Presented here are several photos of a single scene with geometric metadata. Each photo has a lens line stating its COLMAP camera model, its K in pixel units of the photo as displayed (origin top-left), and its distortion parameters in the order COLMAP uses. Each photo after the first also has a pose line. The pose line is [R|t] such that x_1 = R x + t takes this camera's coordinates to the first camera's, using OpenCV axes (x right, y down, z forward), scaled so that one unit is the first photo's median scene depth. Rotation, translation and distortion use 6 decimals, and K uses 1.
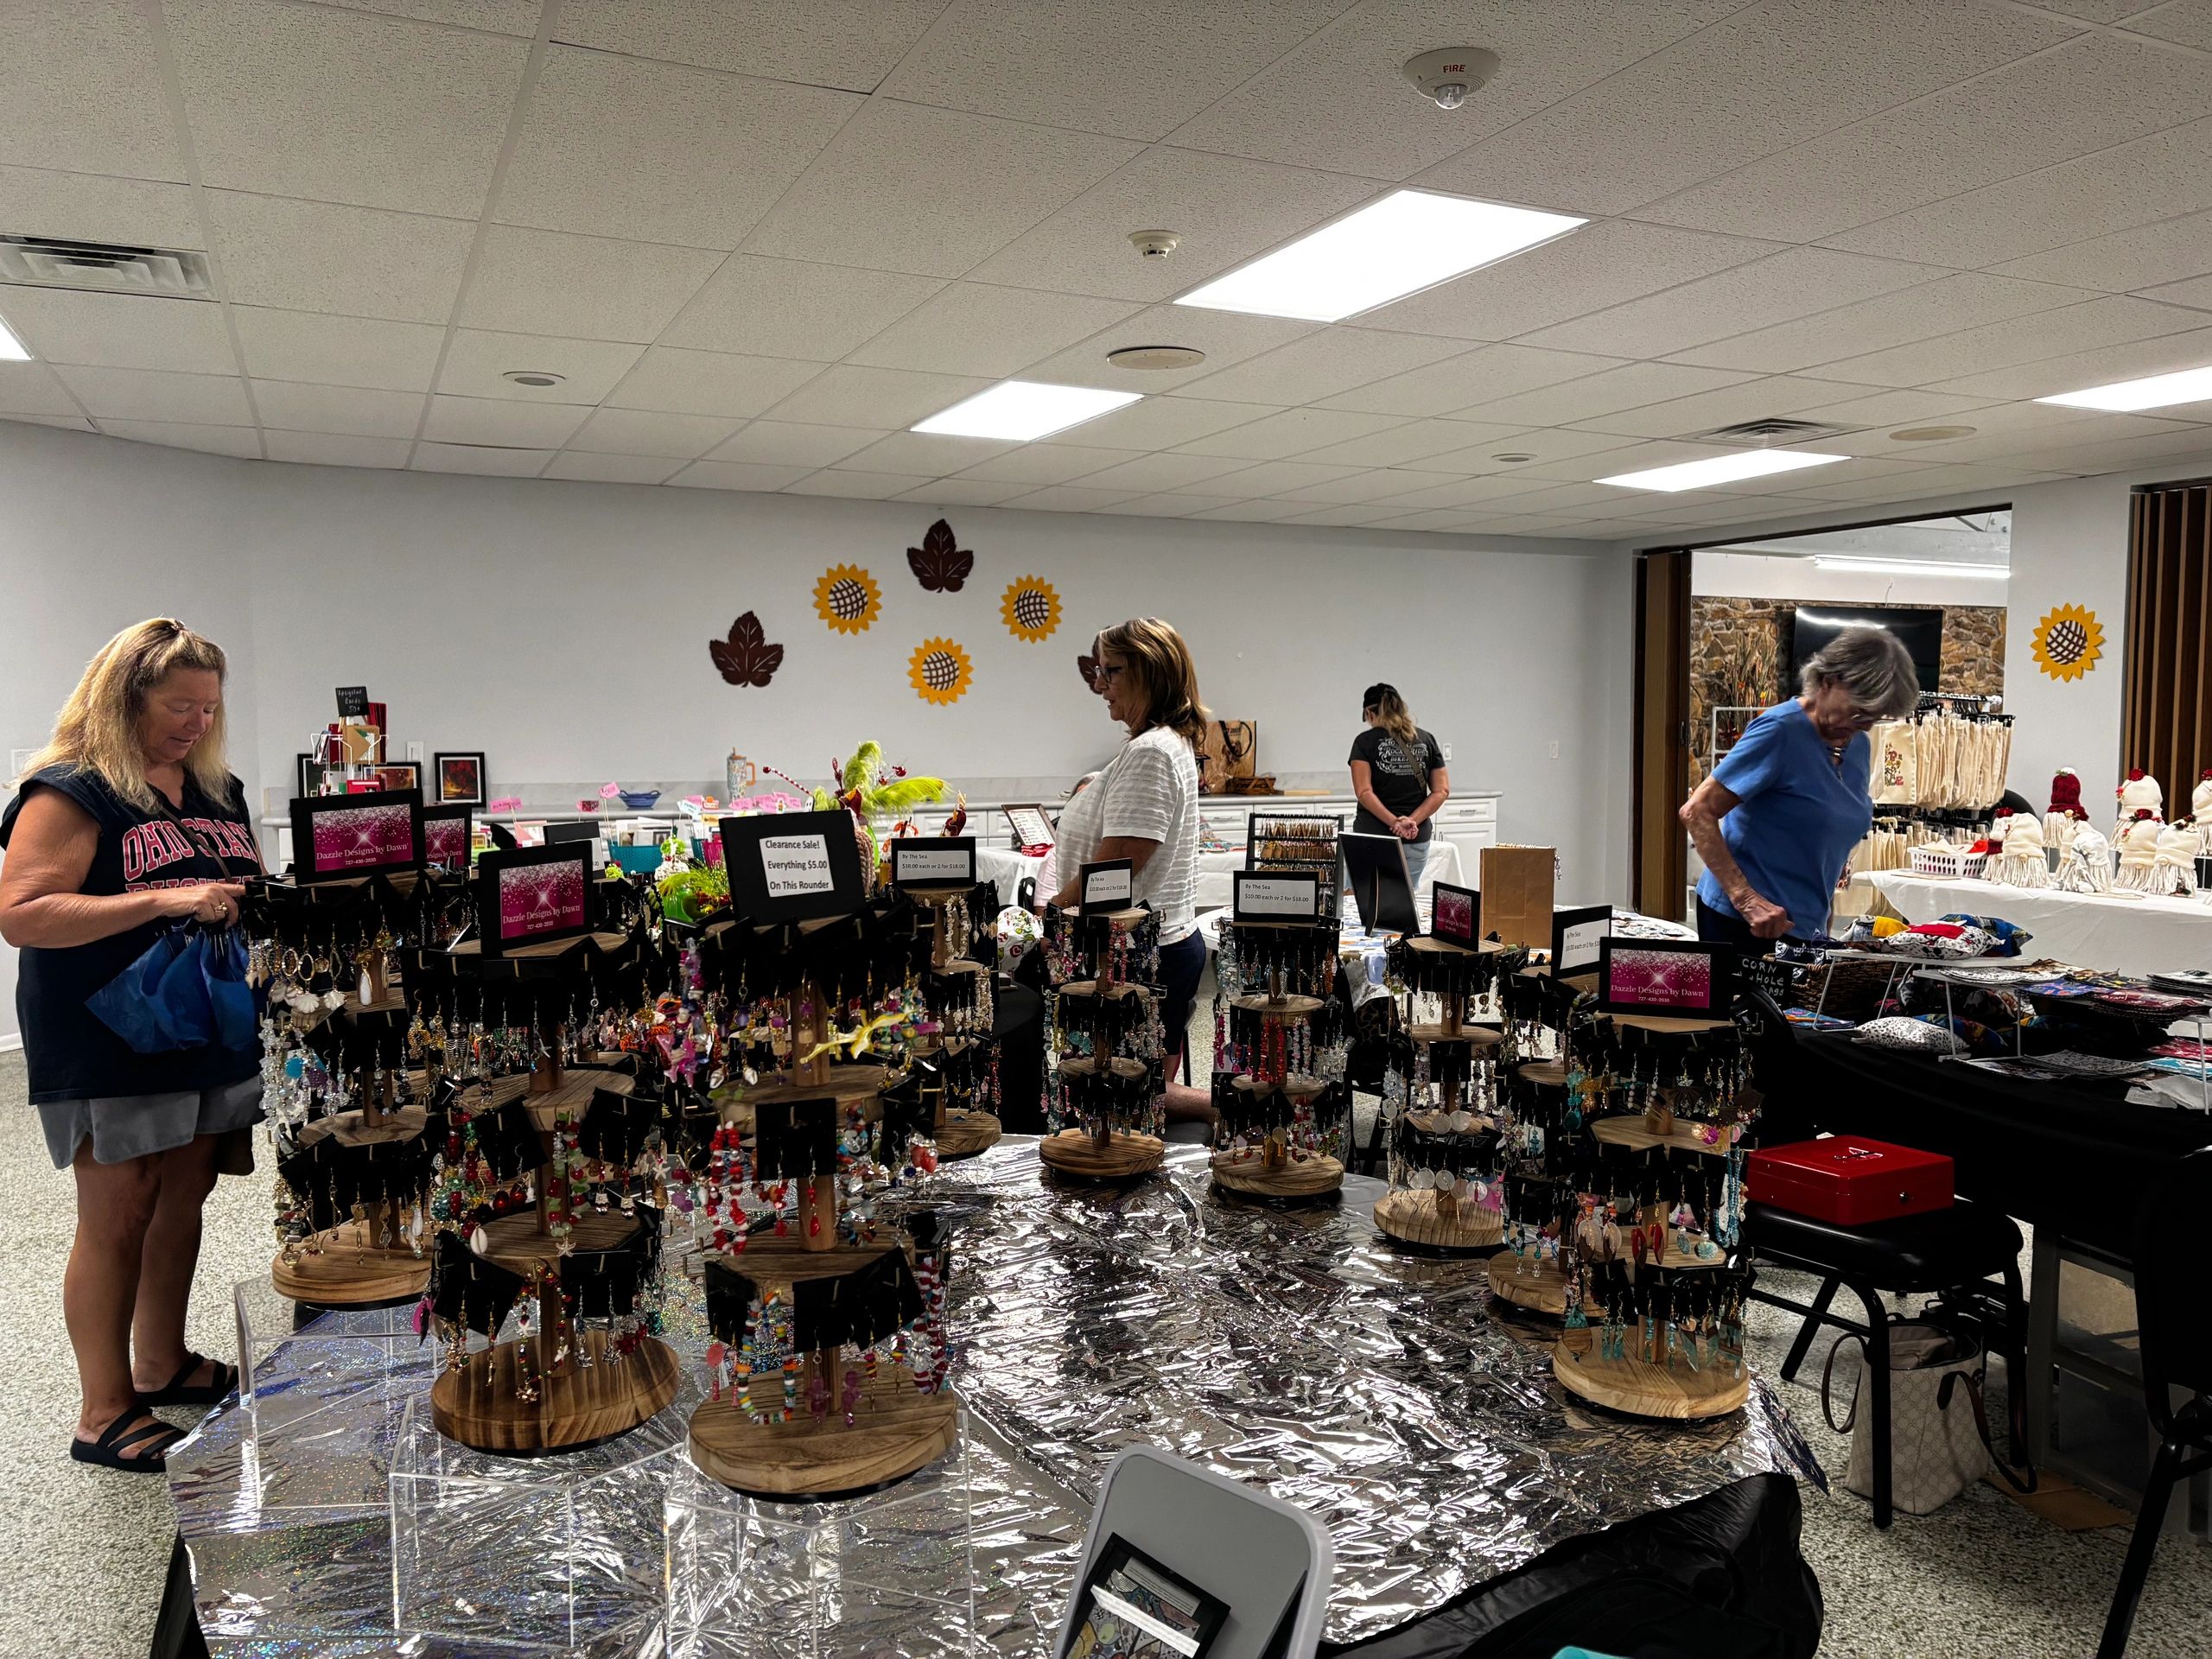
lens RADIAL K [[1673.8, 0, 1115.1], [0, 1673.8, 834.4], [0, 0, 1]] dist [0.038708, -0.031619]
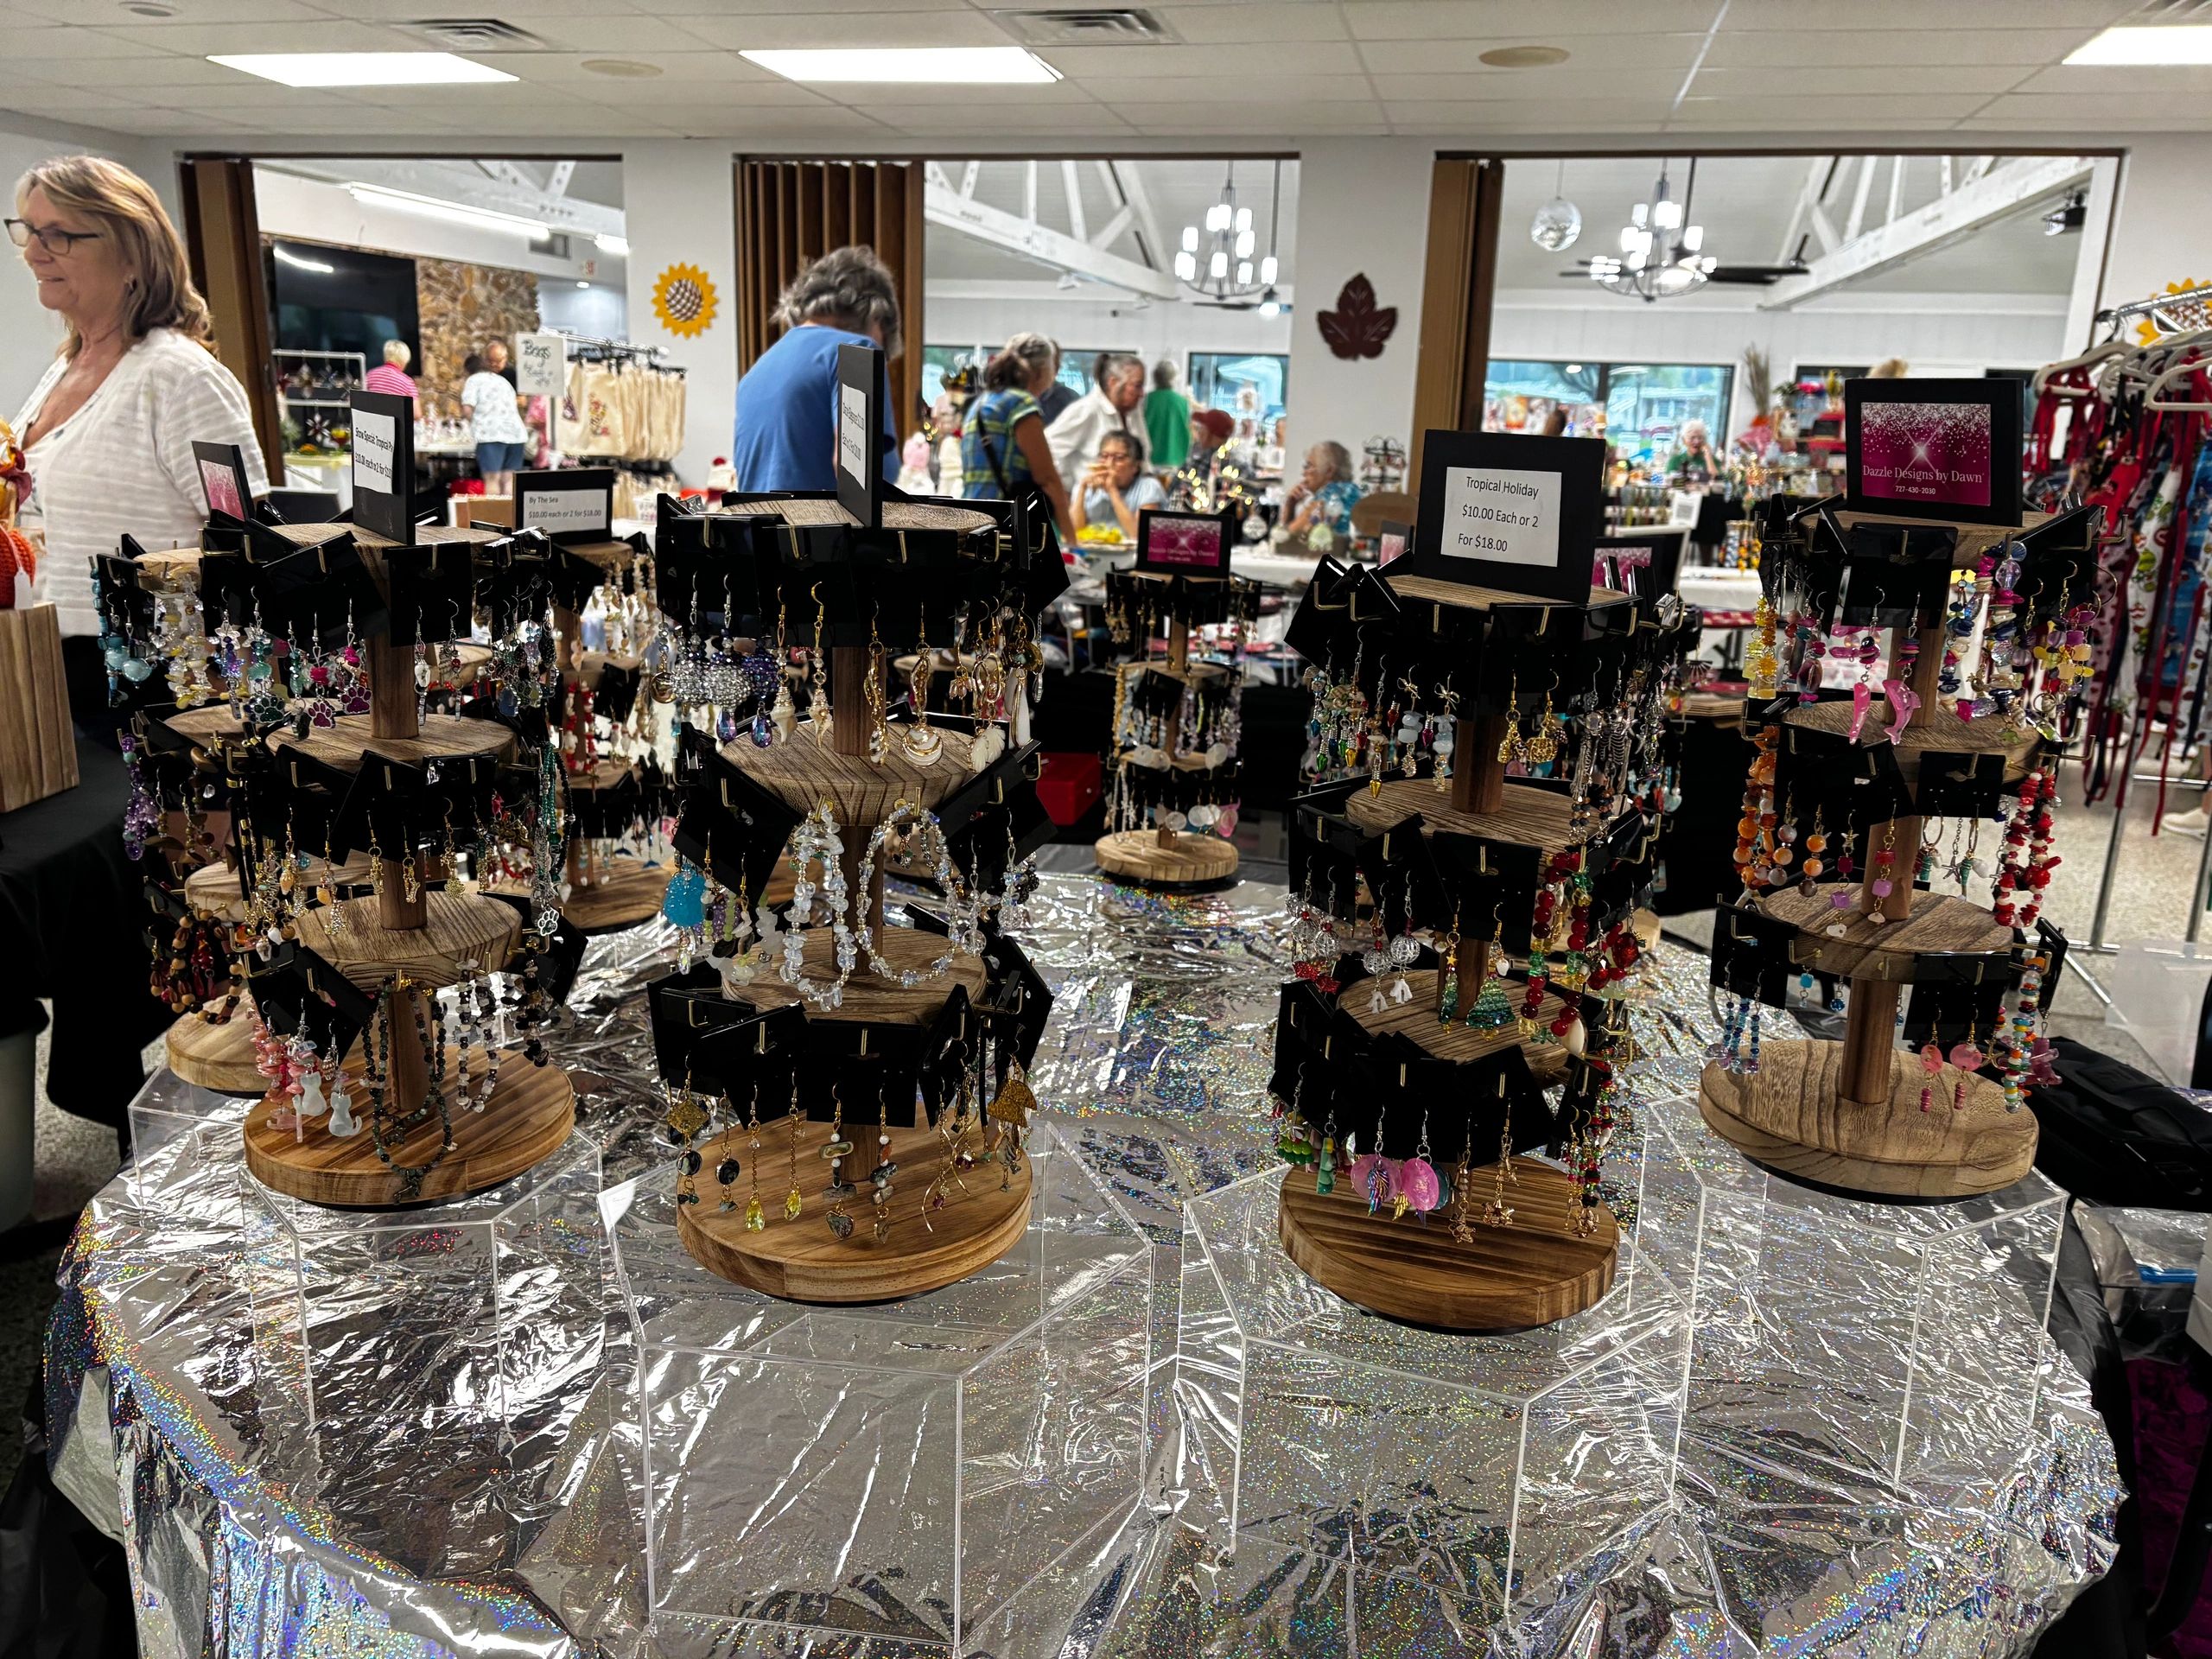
lens RADIAL K [[1673.8, 0, 1103.8], [0, 1673.8, 818.8], [0, 0, 1]] dist [0.038708, -0.031619]
pose [[0.626935, -0.172213, 0.759800, -0.140936], [0.027663, 0.979568, 0.199200, 0.002906], [-0.778581, -0.103867, 0.618889, 0.108900]]
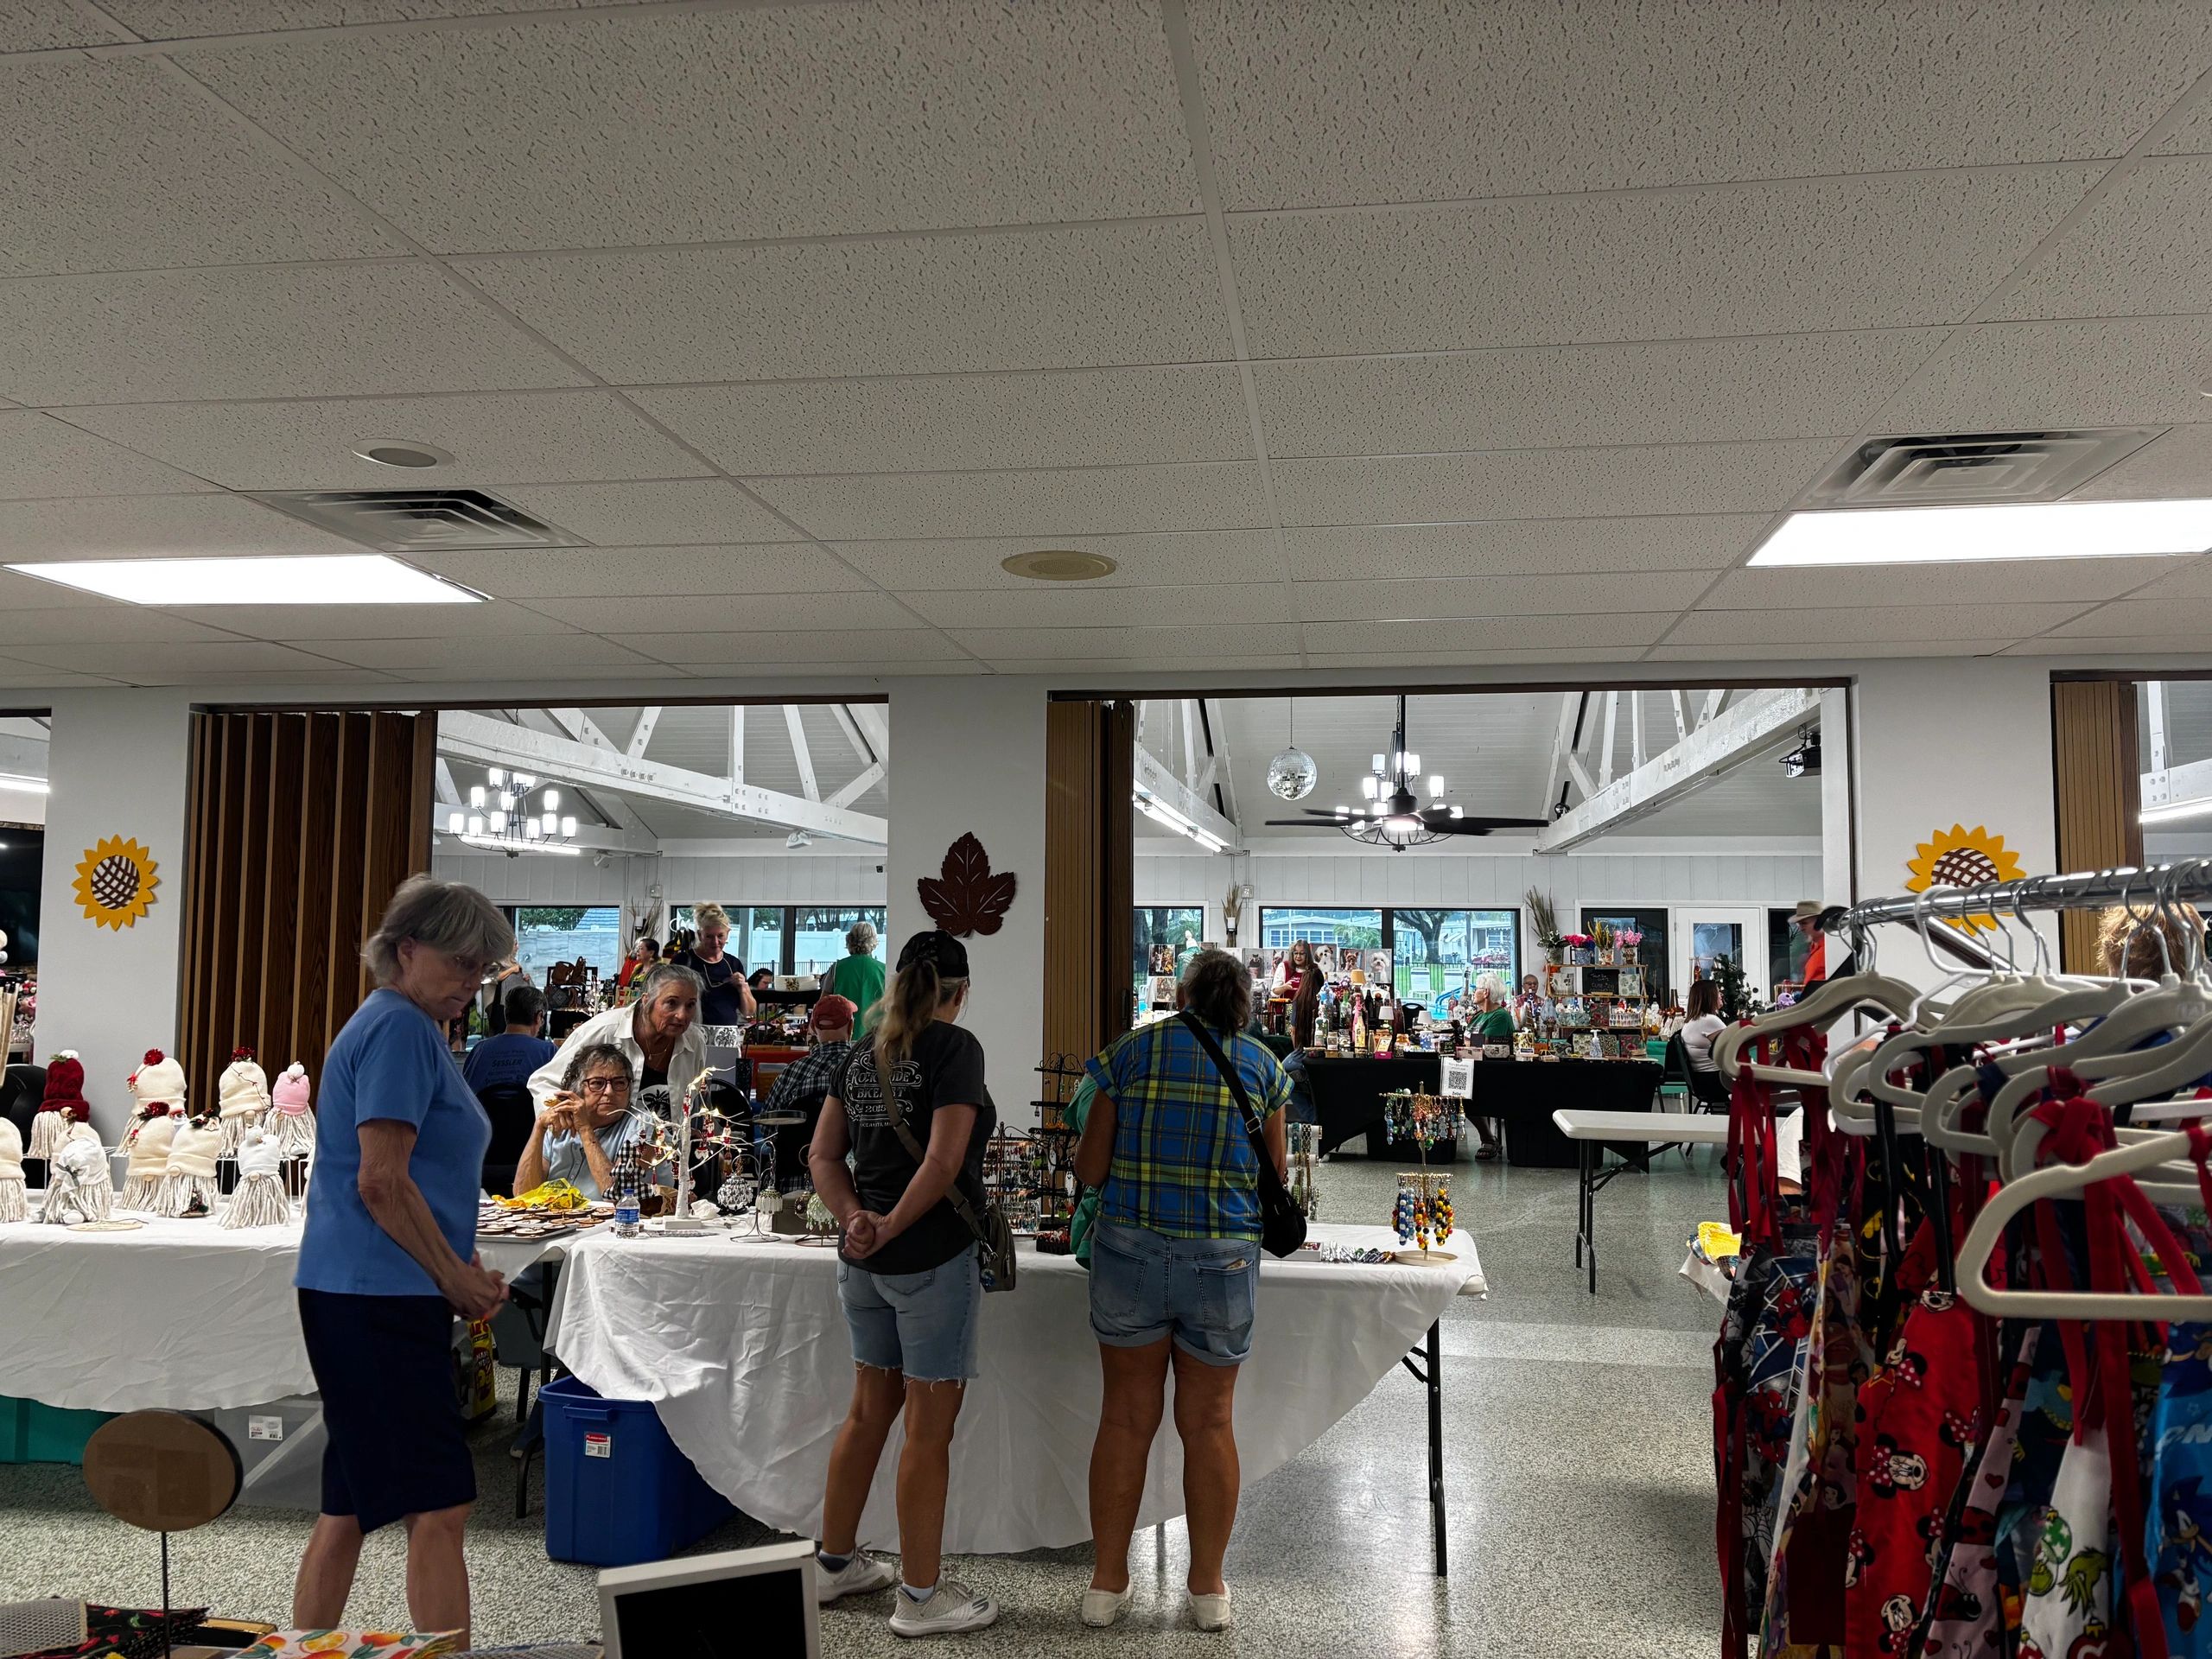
lens RADIAL K [[1673.8, 0, 1113.4], [0, 1673.8, 831.4], [0, 0, 1]] dist [0.038708, -0.031619]
pose [[0.556709, 0.055887, 0.828825, 0.157013], [0.056501, 0.992877, -0.104899, -0.025575], [-0.828784, 0.105227, 0.549586, 0.149713]]
